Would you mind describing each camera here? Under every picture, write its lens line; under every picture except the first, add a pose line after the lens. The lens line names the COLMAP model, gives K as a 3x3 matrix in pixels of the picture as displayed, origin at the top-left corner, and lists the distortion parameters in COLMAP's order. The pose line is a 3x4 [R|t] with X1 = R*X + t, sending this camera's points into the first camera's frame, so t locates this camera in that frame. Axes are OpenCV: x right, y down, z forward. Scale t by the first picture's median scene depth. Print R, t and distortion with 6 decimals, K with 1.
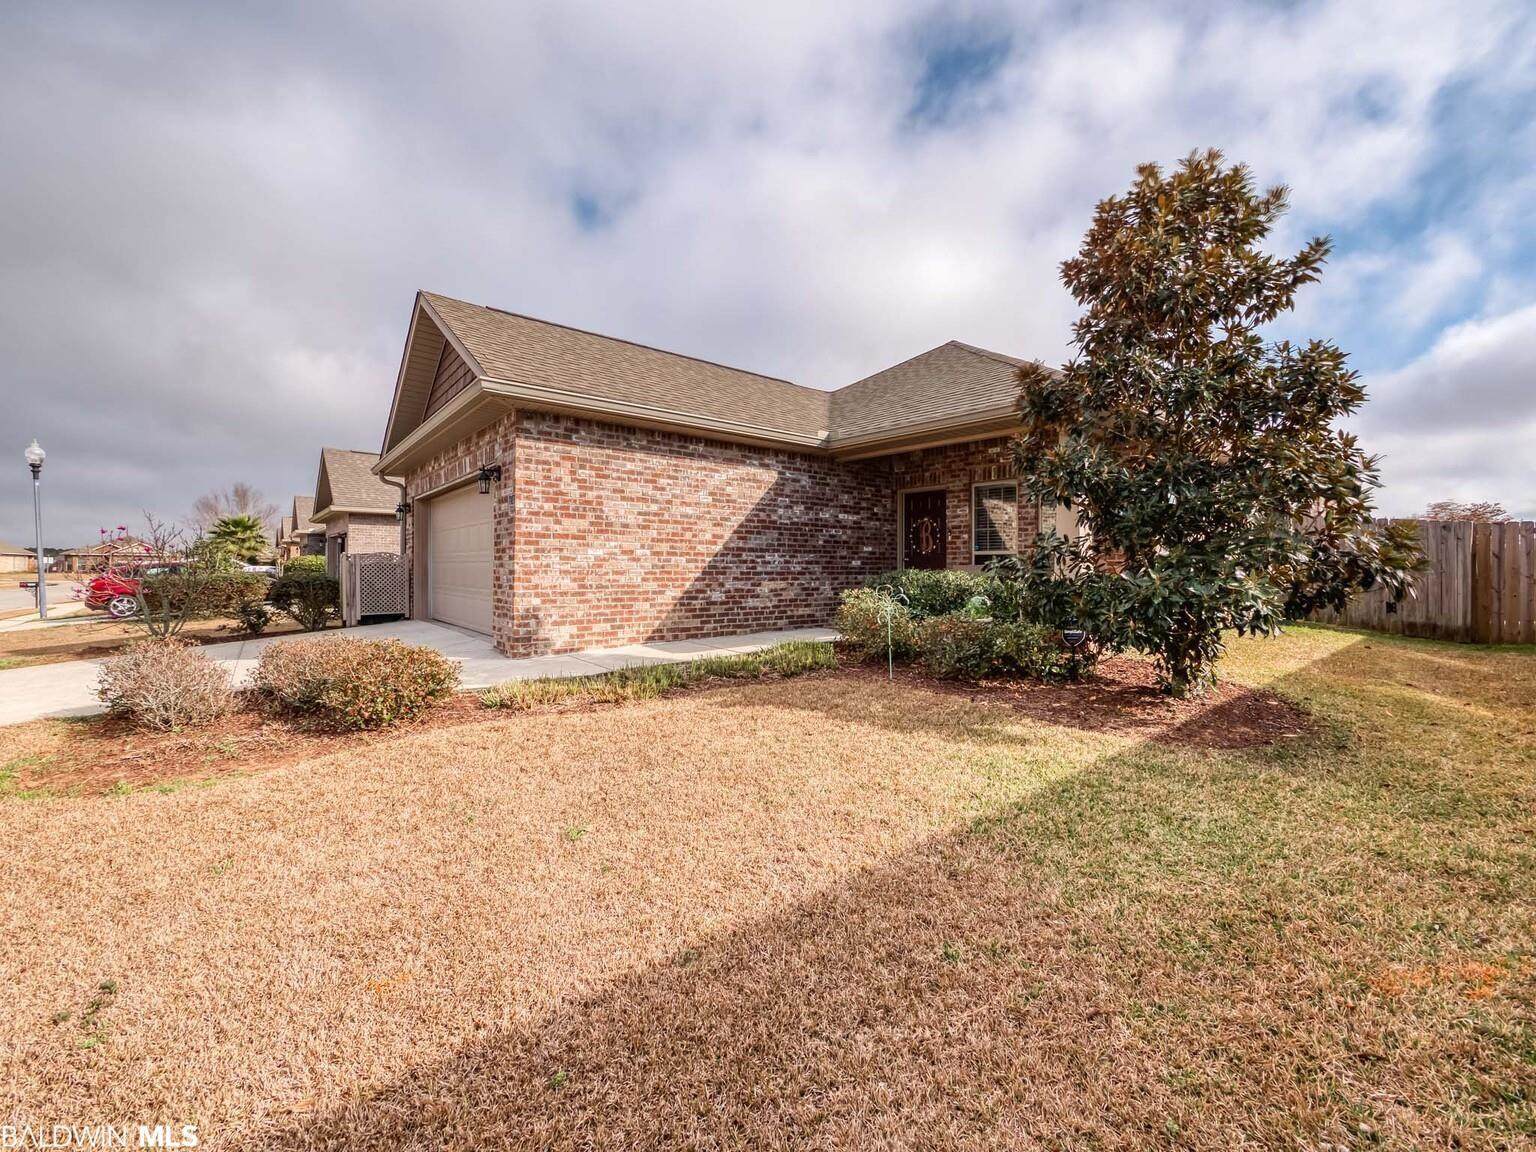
lens RADIAL K [[629.1, 0, 770.8], [0, 629.1, 565.0], [0, 0, 1]] dist [-0.034713, 0.007520]
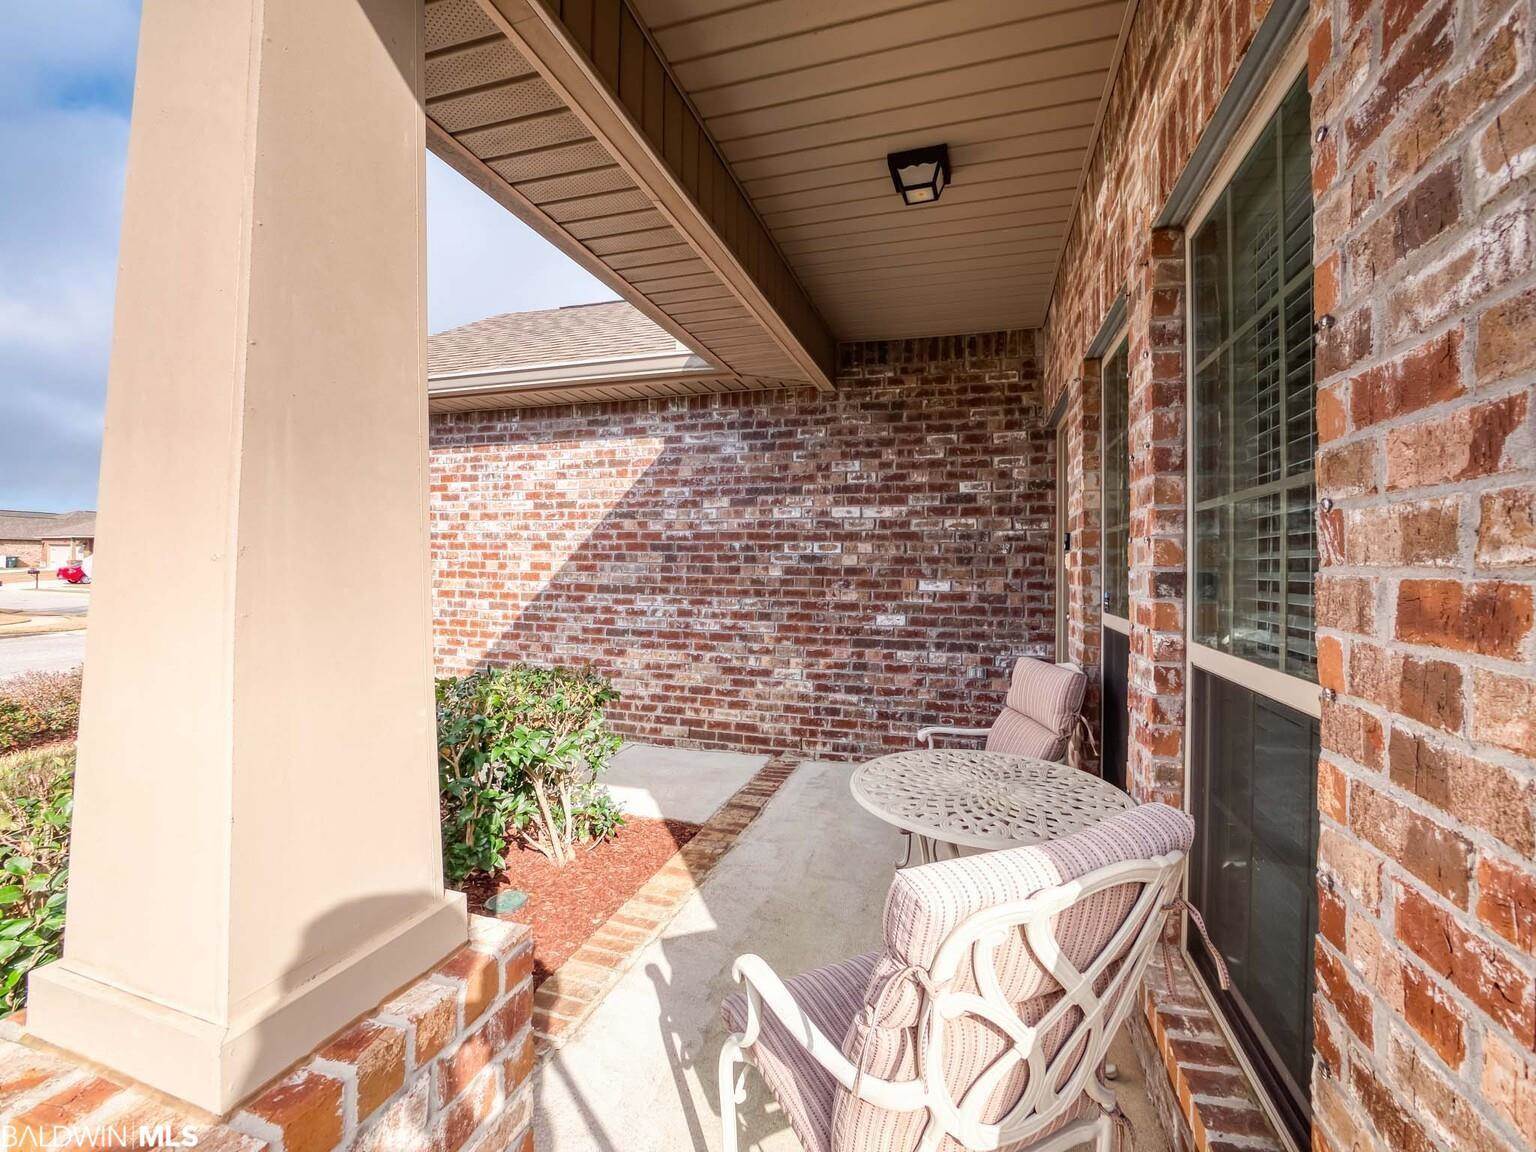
lens RADIAL K [[629.1, 0, 770.8], [0, 629.1, 565.0], [0, 0, 1]] dist [-0.034713, 0.007520]
pose [[0.559837, -0.001656, -0.828601, 0.506684], [-0.008939, 0.999928, -0.008039, -0.041822], [0.828555, 0.011907, 0.559782, 0.810750]]
